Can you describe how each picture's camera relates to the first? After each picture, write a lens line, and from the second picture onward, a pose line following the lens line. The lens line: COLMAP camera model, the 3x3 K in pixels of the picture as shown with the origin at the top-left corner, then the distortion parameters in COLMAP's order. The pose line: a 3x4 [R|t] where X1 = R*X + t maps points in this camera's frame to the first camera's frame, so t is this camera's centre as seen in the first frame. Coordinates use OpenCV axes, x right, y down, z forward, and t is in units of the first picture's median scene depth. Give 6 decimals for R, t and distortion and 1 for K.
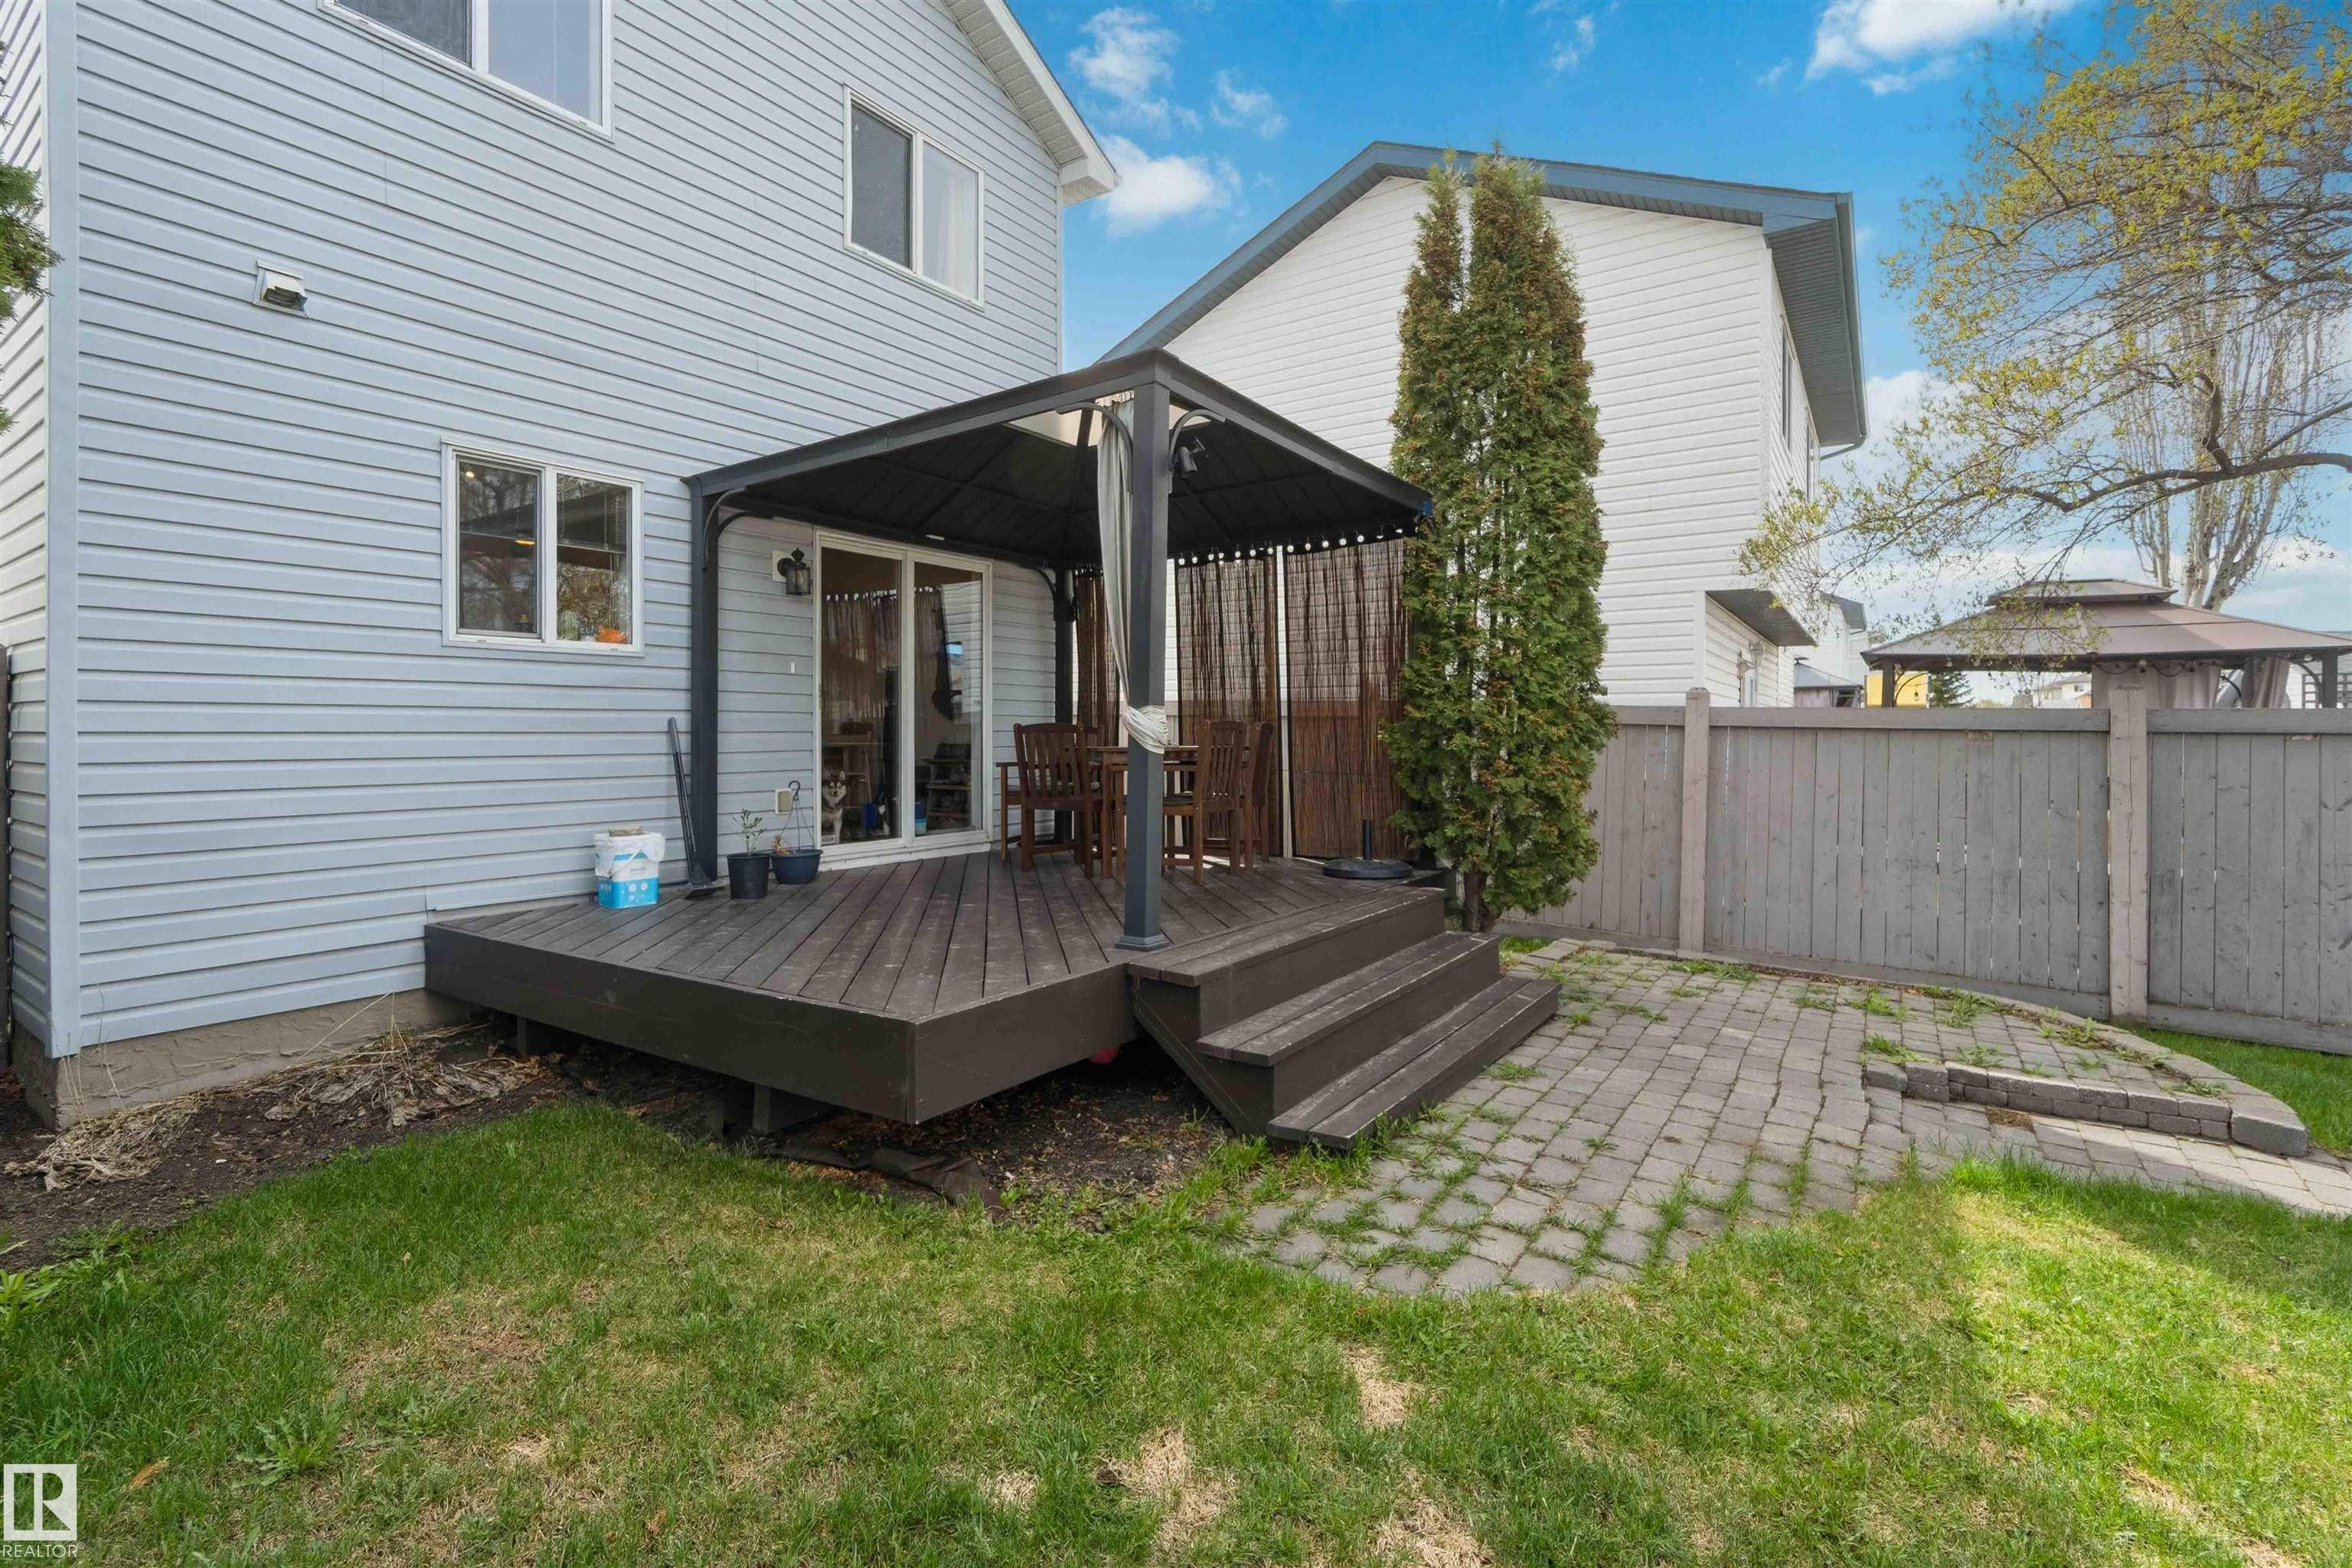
lens RADIAL K [[1037.9, 0, 1145.2], [0, 1037.9, 749.3], [0, 0, 1]] dist [0.001601, 0.000218]
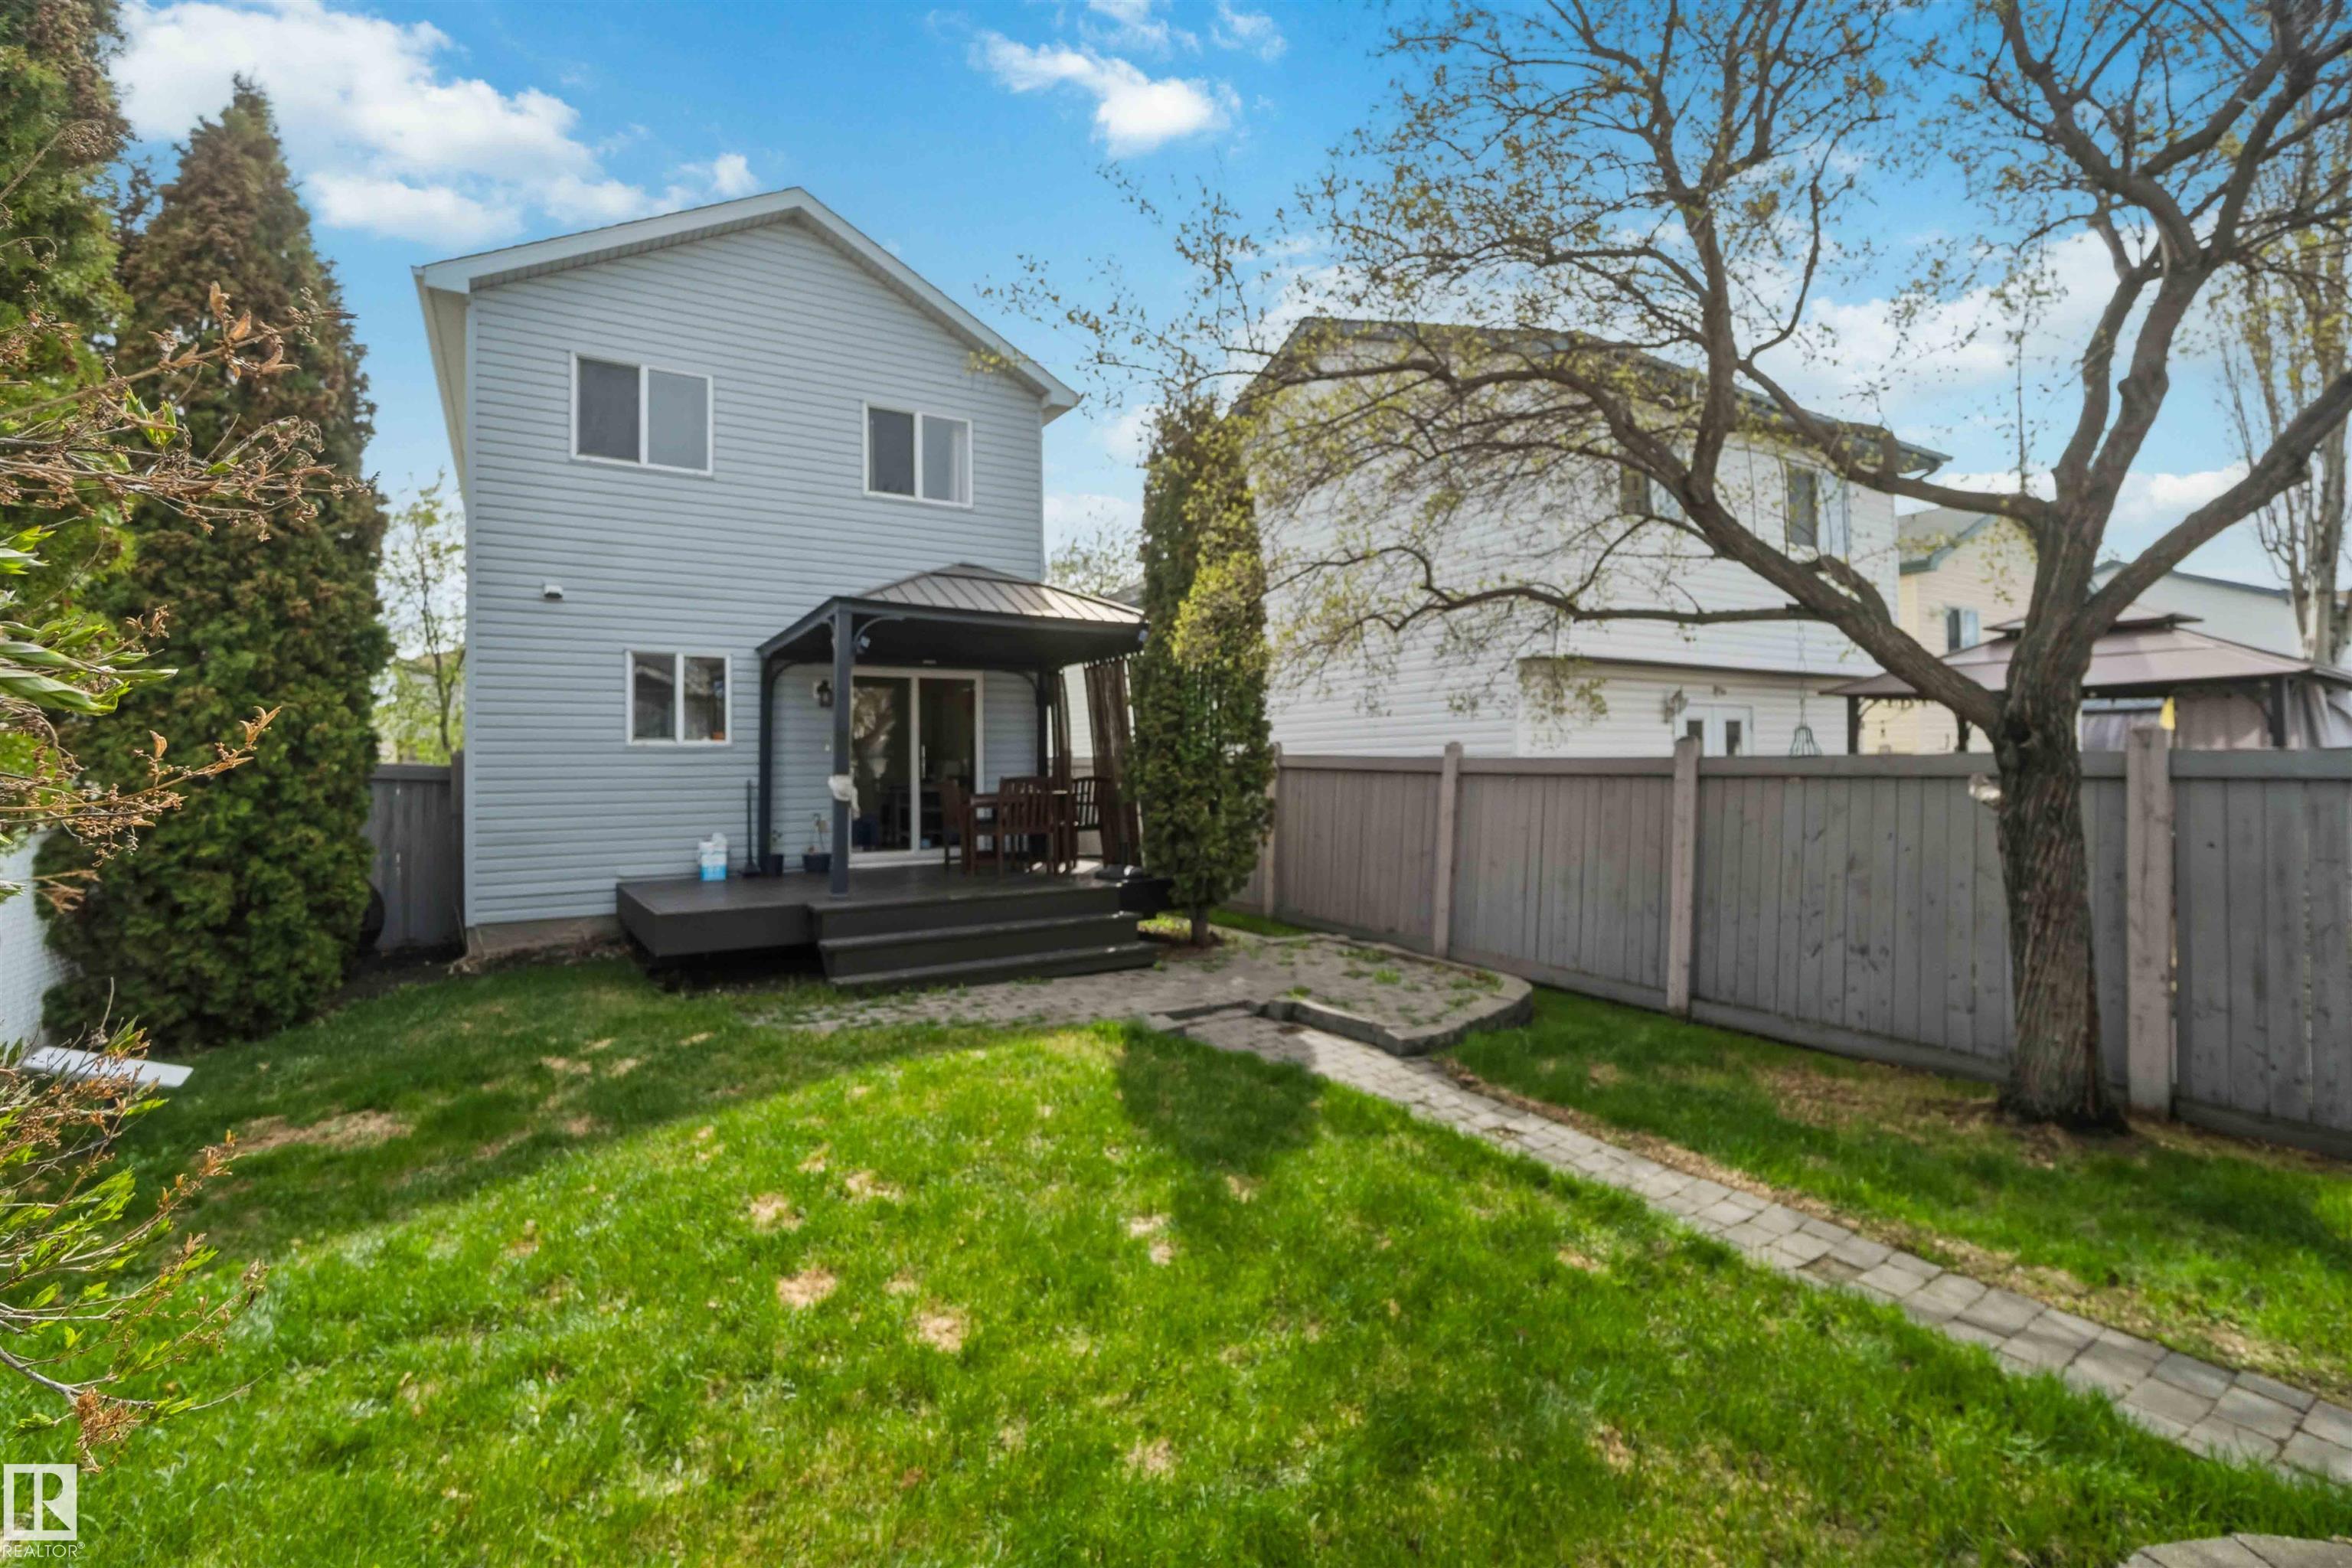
lens RADIAL K [[1037.9, 0, 1187.4], [0, 1037.9, 769.7], [0, 0, 1]] dist [0.001601, 0.000218]
pose [[0.915244, -0.016507, -0.402562, 0.980379], [0.008990, 0.999748, -0.020556, -0.002911], [0.402800, 0.015194, 0.915162, -0.362304]]
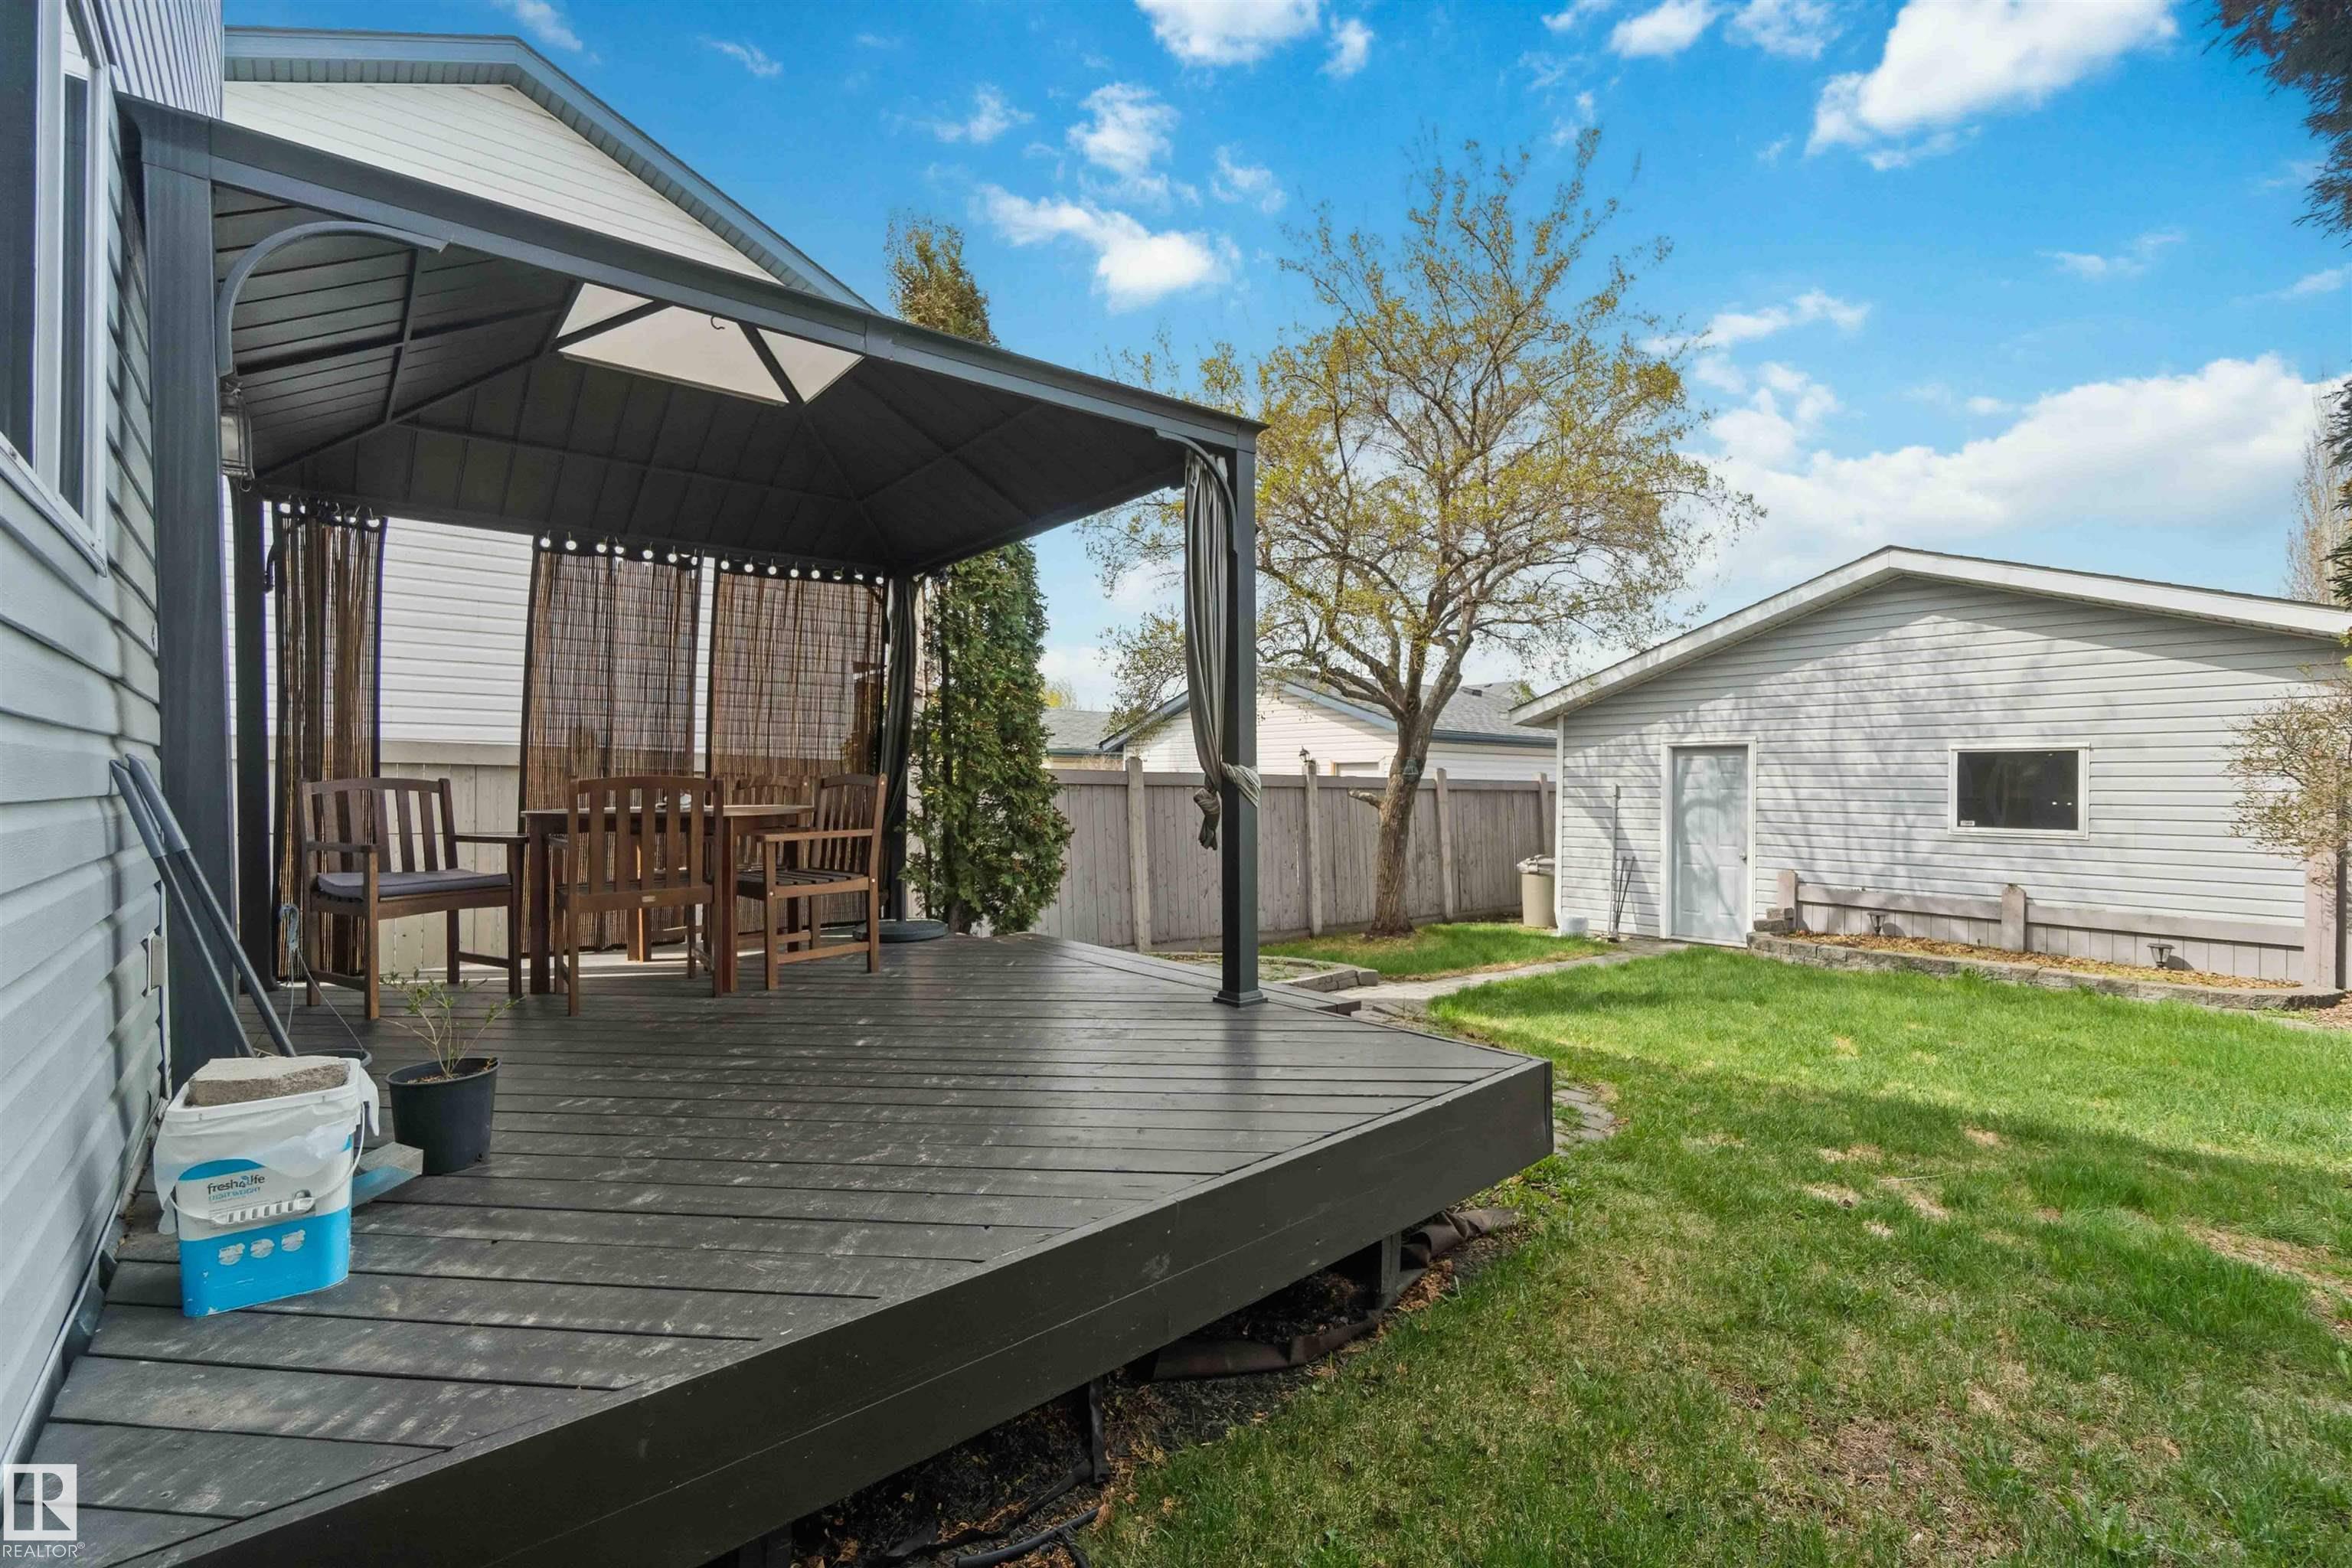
lens RADIAL K [[1037.9, 0, 1180.3], [0, 1037.9, 787.4], [0, 0, 1]] dist [0.001601, 0.000218]
pose [[0.246996, -0.004539, 0.969006, -1.019406], [0.013984, 0.999902, 0.001119, -0.025296], [-0.968915, 0.013274, 0.247036, 0.817534]]
